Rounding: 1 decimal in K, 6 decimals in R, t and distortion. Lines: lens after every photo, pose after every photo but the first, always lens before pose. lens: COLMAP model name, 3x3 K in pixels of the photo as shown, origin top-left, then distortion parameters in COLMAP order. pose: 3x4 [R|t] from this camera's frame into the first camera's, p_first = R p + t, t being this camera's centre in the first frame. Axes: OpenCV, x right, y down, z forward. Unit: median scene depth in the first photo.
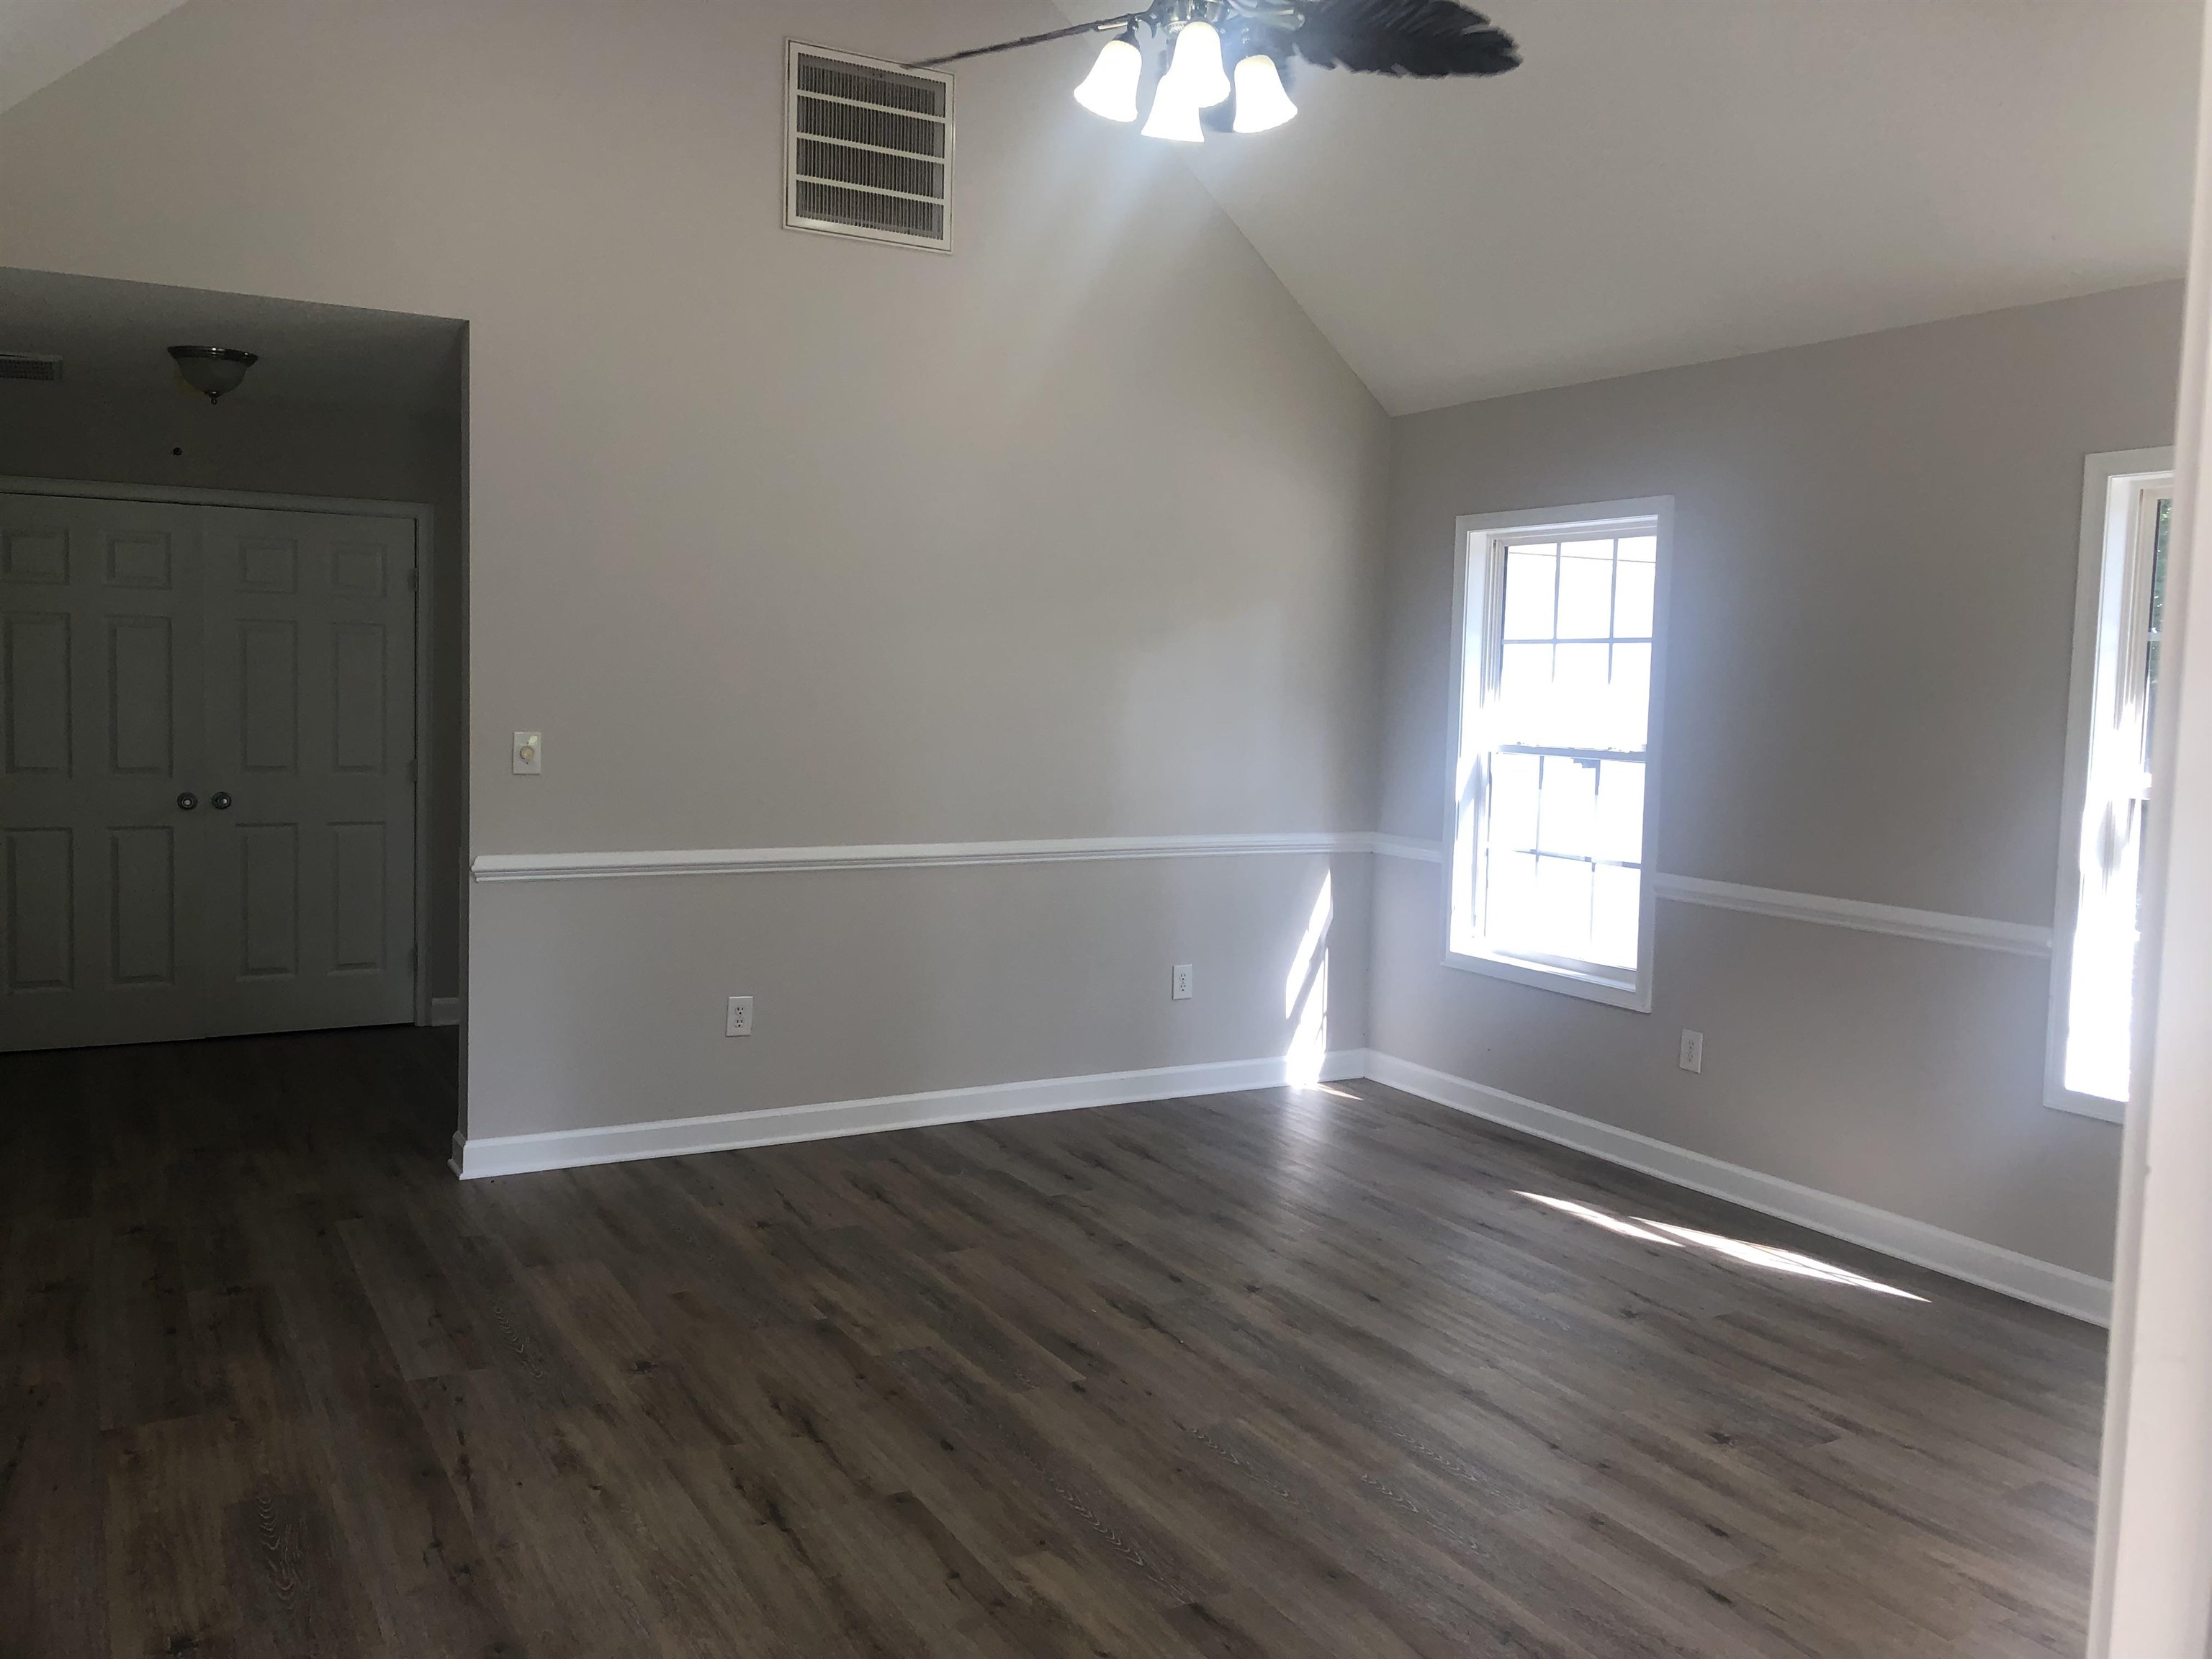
lens RADIAL K [[1833.0, 0, 1125.6], [0, 1833.0, 825.5], [0, 0, 1]] dist [0.014508, 0.002040]
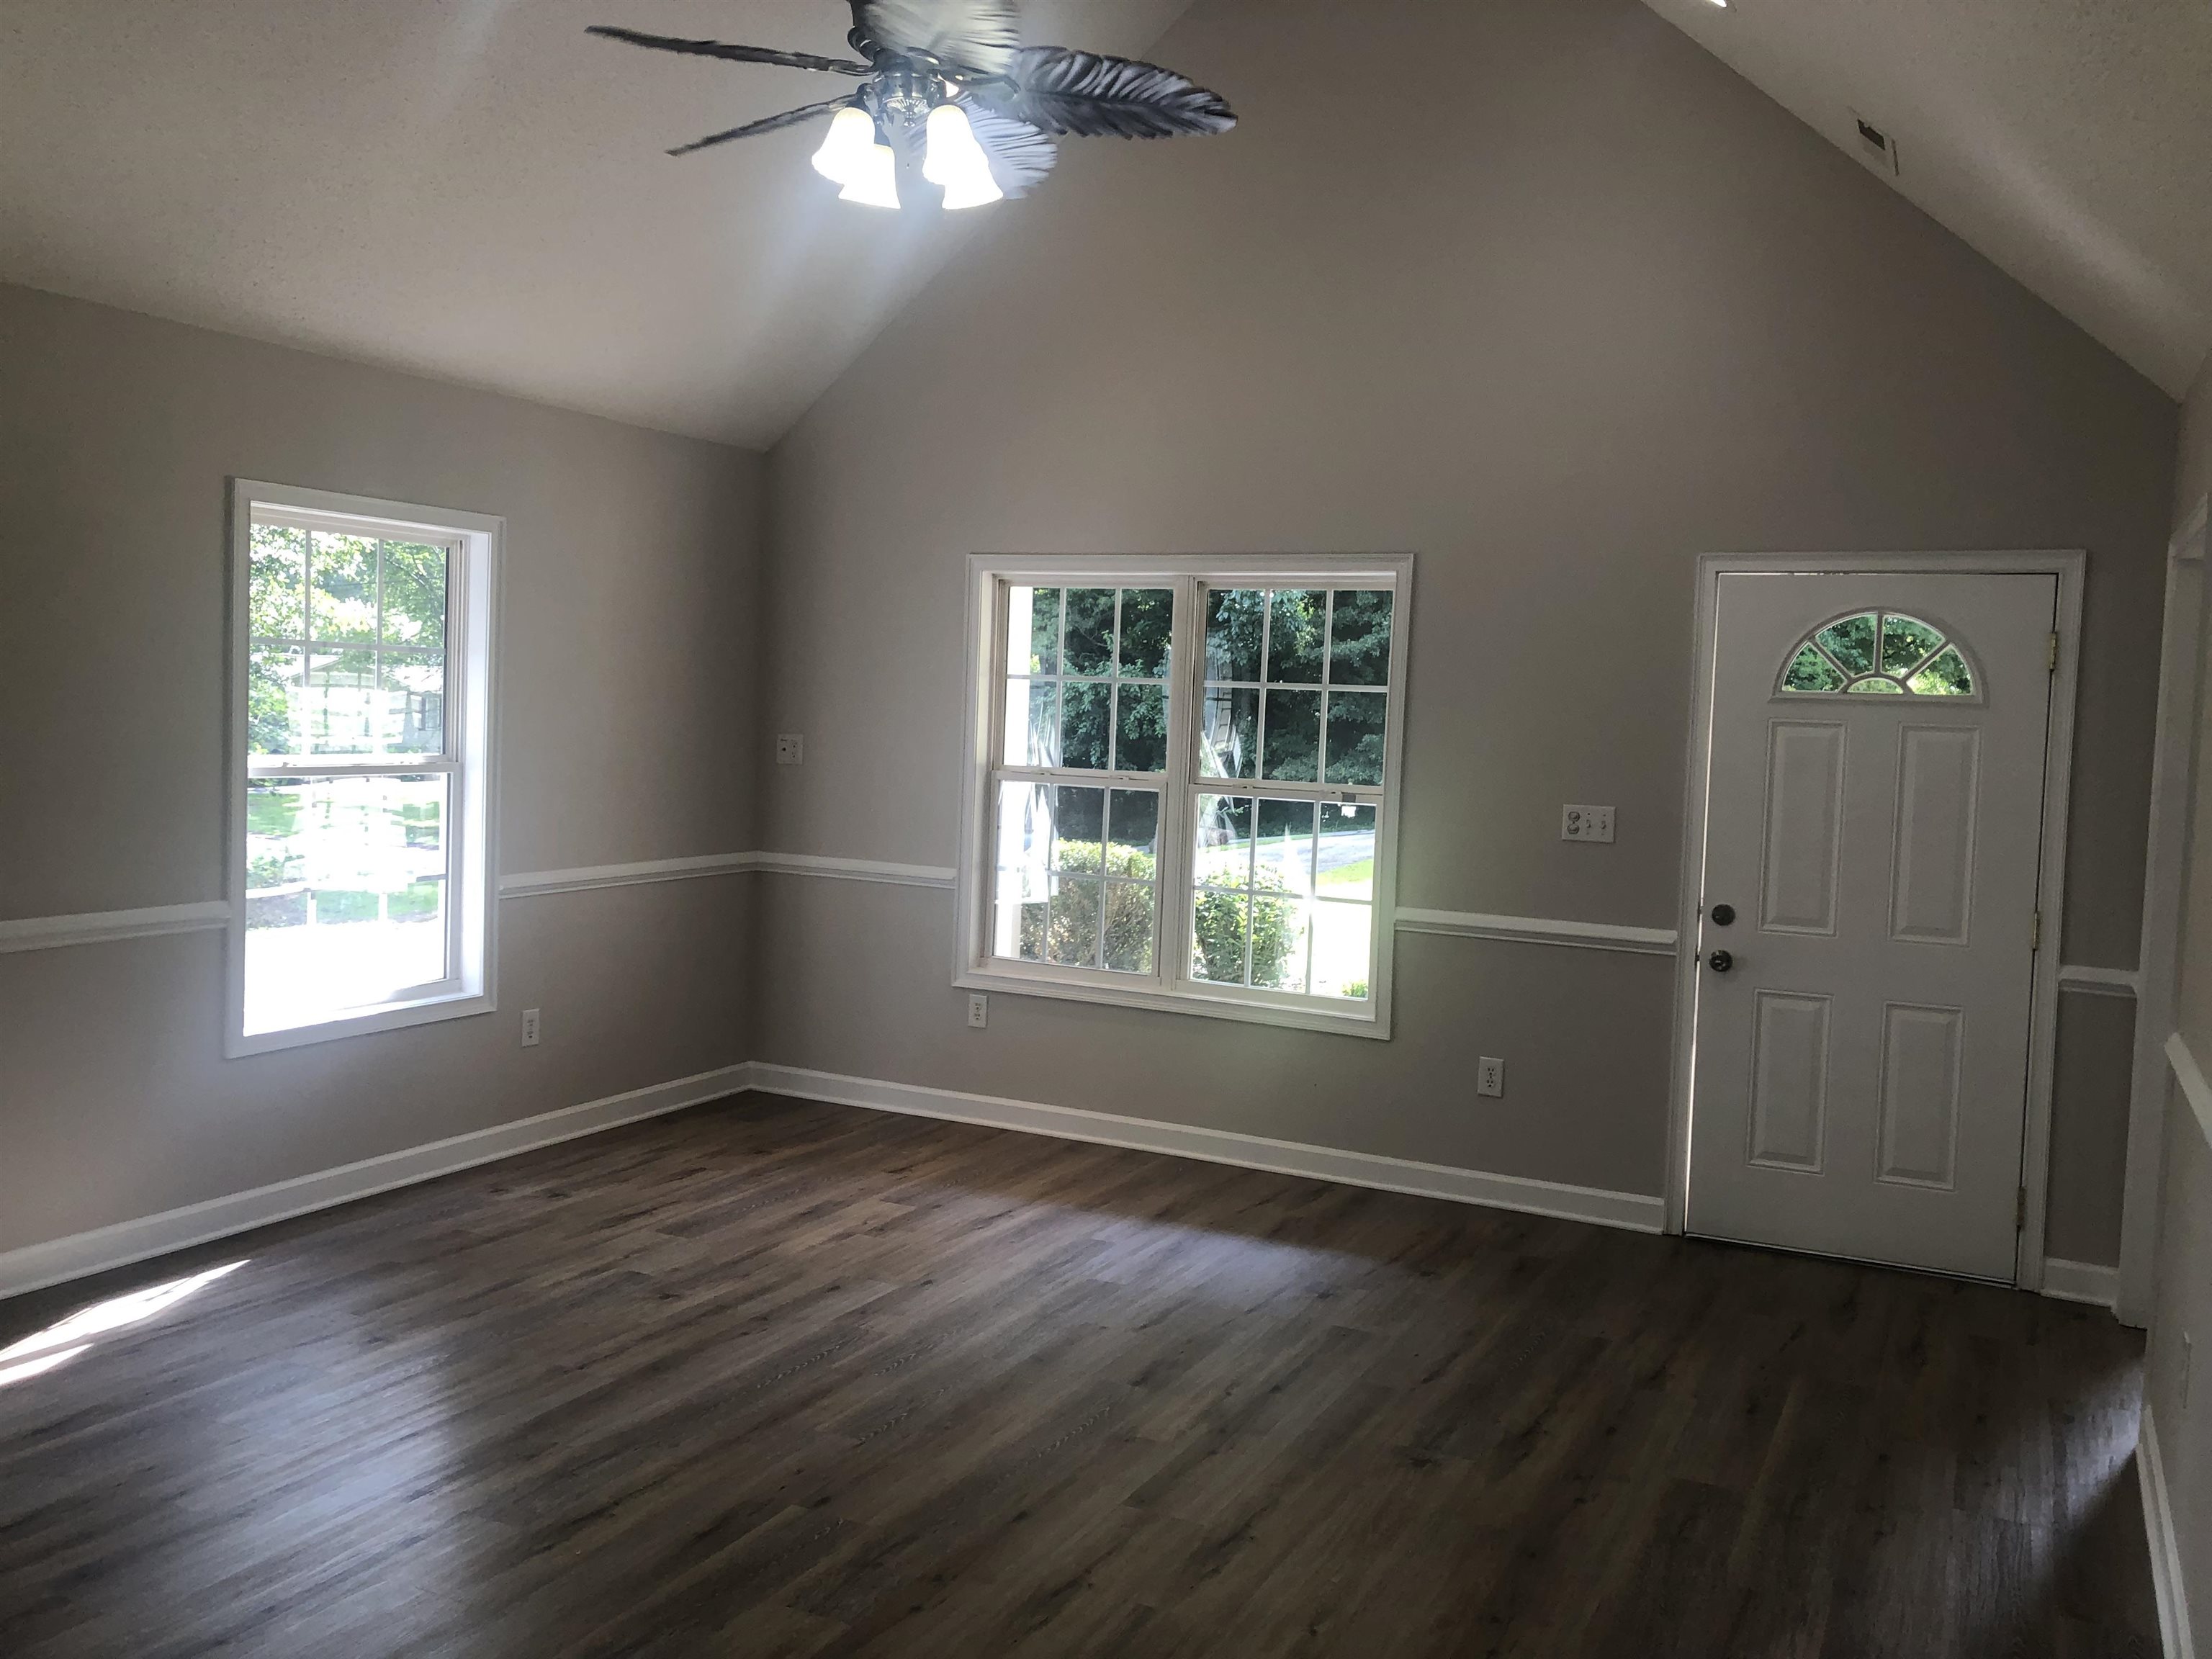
lens RADIAL K [[1833.0, 0, 1121.2], [0, 1833.0, 827.1], [0, 0, 1]] dist [0.014508, 0.002040]
pose [[-0.558600, -0.103005, 0.823016, -0.889172], [0.017842, 0.990537, 0.136081, -0.162696], [-0.829245, 0.090699, -0.551476, 1.440075]]
